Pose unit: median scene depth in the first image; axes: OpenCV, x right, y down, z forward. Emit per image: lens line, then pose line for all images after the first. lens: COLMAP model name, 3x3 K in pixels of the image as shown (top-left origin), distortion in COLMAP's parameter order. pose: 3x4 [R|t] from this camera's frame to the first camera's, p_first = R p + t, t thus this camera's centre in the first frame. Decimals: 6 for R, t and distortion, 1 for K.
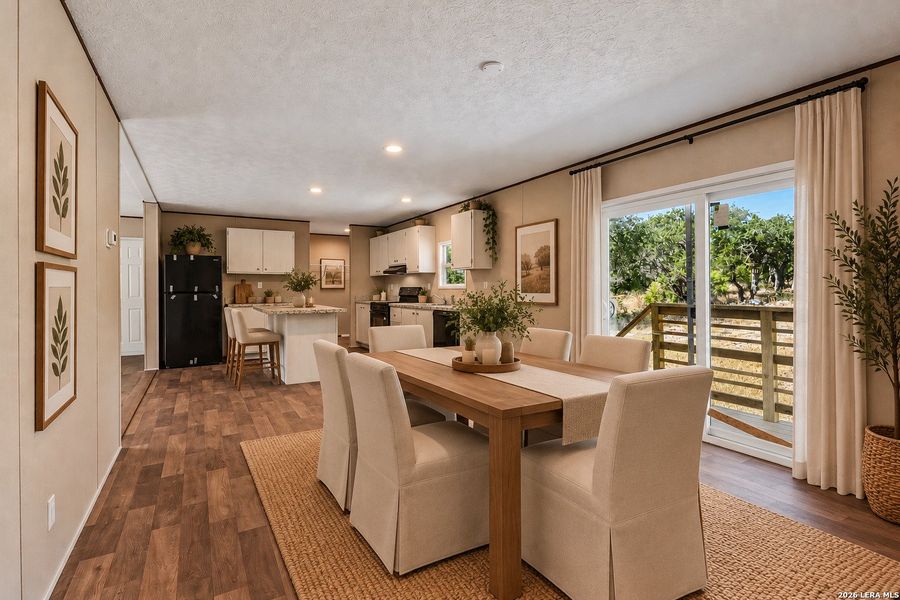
lens RADIAL K [[451.0, 0, 453.9], [0, 451.0, 284.8], [0, 0, 1]] dist [0.017118, -0.000448]
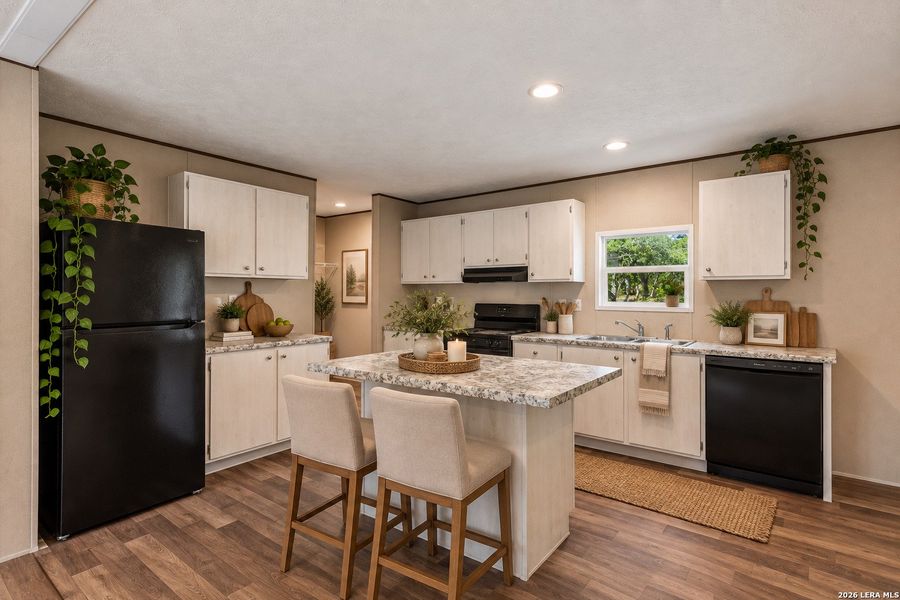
lens RADIAL K [[465.1, 0, 433.0], [0, 465.1, 289.2], [0, 0, 1]] dist [0.014750, -0.000639]
pose [[0.935939, 0.012684, 0.351935, -0.441775], [-0.012054, 0.999919, -0.003980, -0.012608], [-0.351957, -0.000517, 0.936016, 0.496749]]
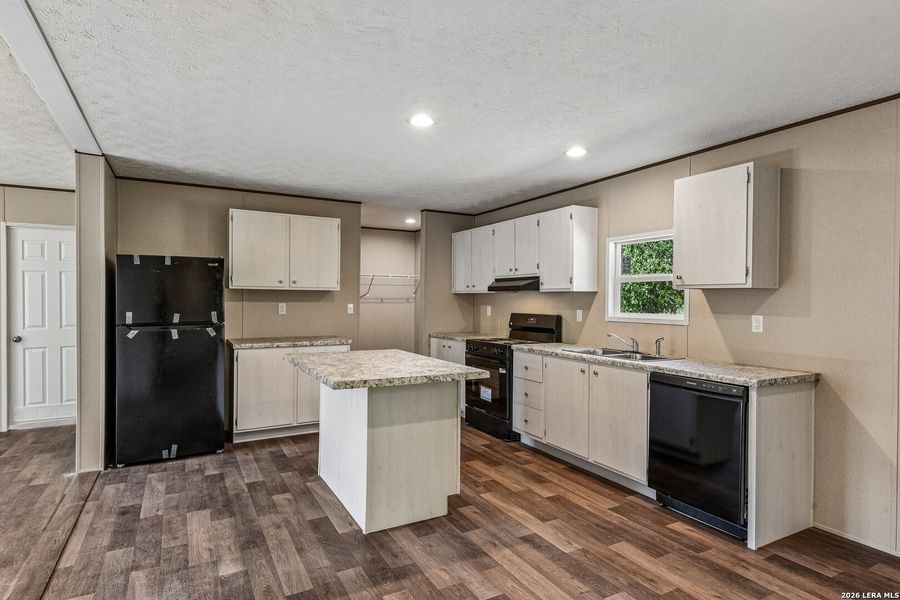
lens RADIAL K [[490.5, 0, 450.0], [0, 490.5, 300.0], [0, 0, 1]] dist [0.030086, -0.001542]
pose [[0.999676, 0.011798, -0.022545, -0.209690], [-0.011555, 0.999874, 0.010881, -0.020744], [0.022670, -0.010617, 0.999687, 0.383298]]
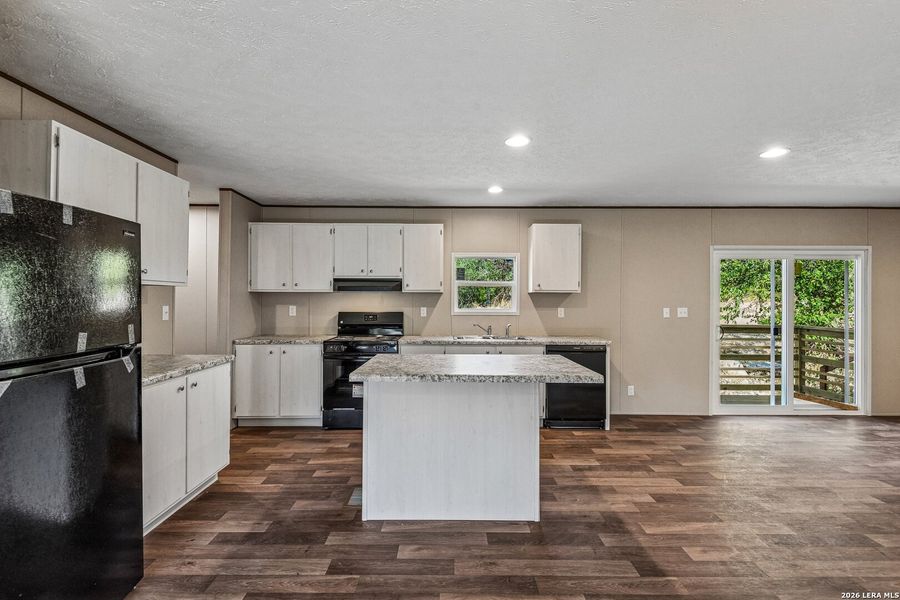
lens RADIAL K [[417.5, 0, 450.0], [0, 417.5, 300.0], [0, 0, 1]] dist [0.026857, -0.015672]
pose [[0.498891, 0.006993, 0.866637, -0.615820], [-0.014914, 0.999889, 0.000517, -0.015574], [-0.866537, -0.013183, 0.498939, 0.653229]]
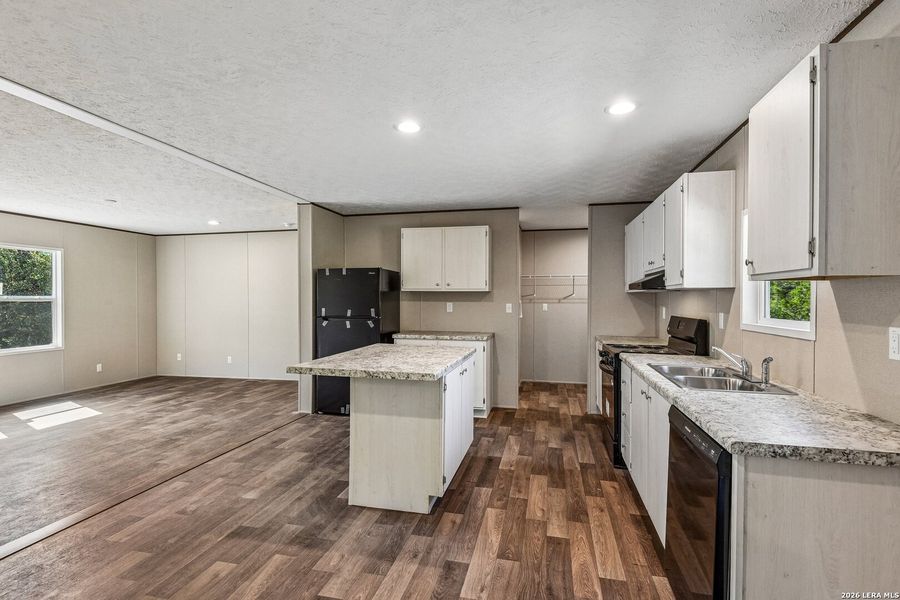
lens RADIAL K [[441.5, 0, 450.0], [0, 441.5, 300.0], [0, 0, 1]] dist [0.016777, -0.000449]
pose [[0.729754, 0.011421, -0.683615, 0.045872], [-0.002779, 0.999902, 0.013739, -0.020658], [0.683704, -0.008126, 0.729714, 0.538085]]
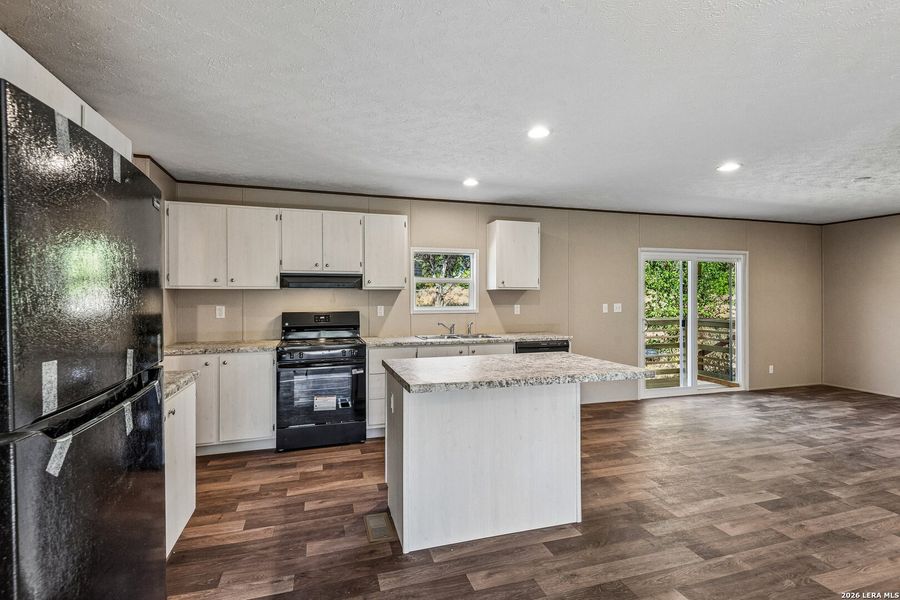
lens RADIAL K [[423.8, 0, 450.0], [0, 423.8, 300.0], [0, 0, 1]] dist [0.013845, -0.001016]
pose [[0.224504, 0.000026, 0.974473, -0.637621], [-0.008284, 0.999964, 0.001881, -0.013648], [-0.974438, -0.008495, 0.224496, 0.786157]]
